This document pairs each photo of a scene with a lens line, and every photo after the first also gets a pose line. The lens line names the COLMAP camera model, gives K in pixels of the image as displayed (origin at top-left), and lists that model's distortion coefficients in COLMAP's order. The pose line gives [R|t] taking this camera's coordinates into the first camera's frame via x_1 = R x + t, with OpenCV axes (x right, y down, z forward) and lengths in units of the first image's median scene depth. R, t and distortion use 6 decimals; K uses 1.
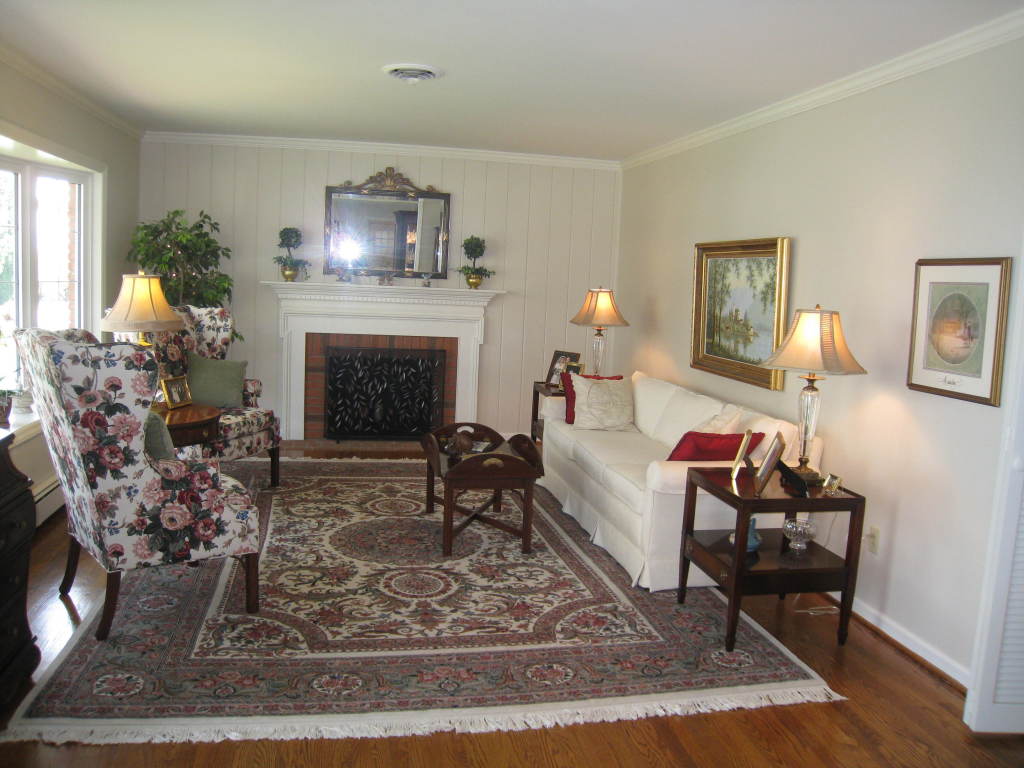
lens RADIAL K [[860.2, 0, 512.0], [0, 860.2, 384.0], [0, 0, 1]] dist [-0.170537, 0.131797]
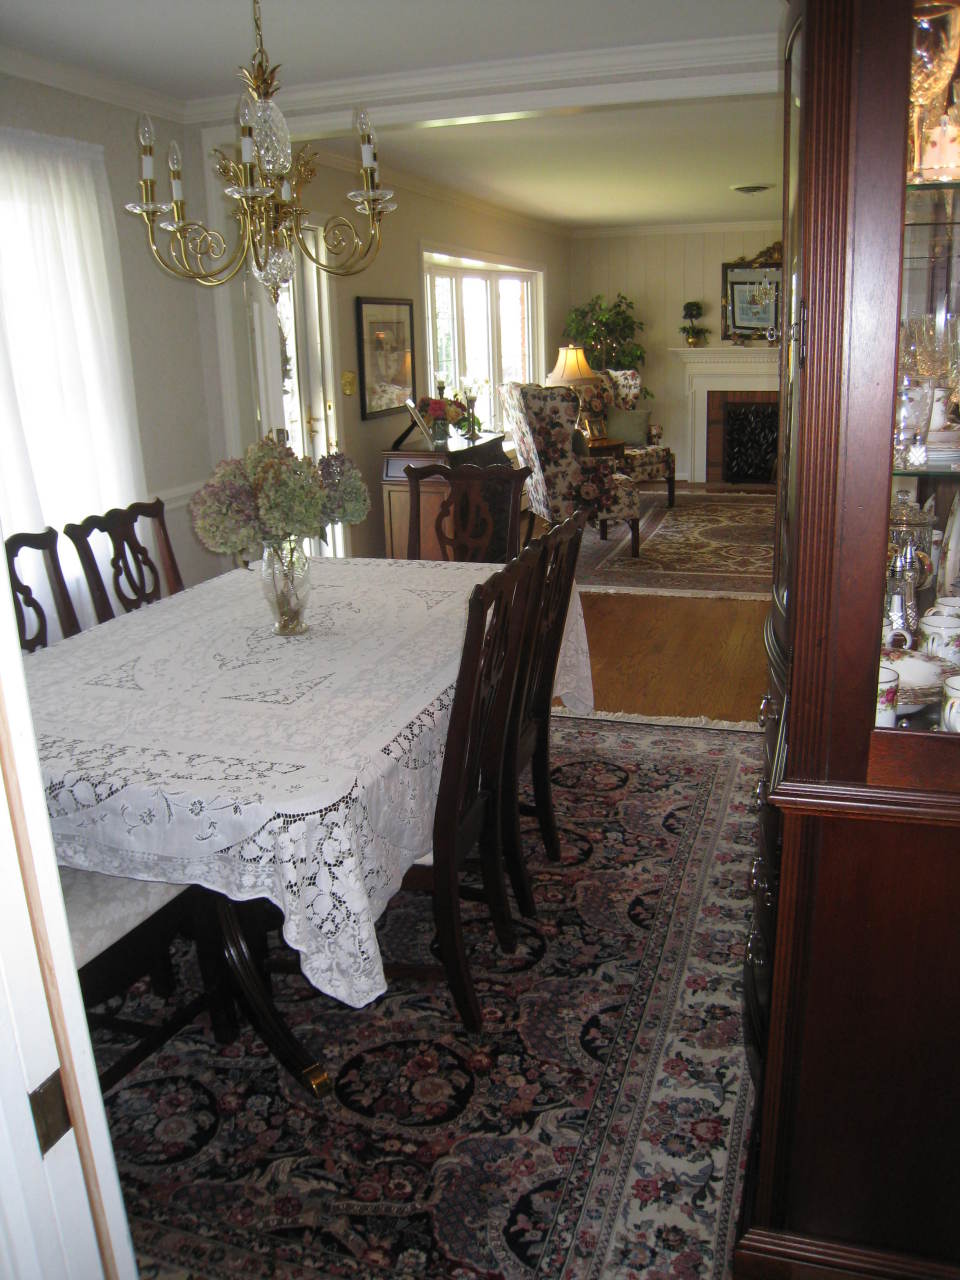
lens RADIAL K [[1075.2, 0, 480.0], [0, 1075.2, 640.0], [0, 0, 1]] dist [-0.170537, 0.131797]
pose [[0.871173, 0.062043, -0.487040, 0.294717], [0.011069, 0.989250, 0.145818, 0.086386], [0.490851, -0.132424, 0.861121, -0.623820]]
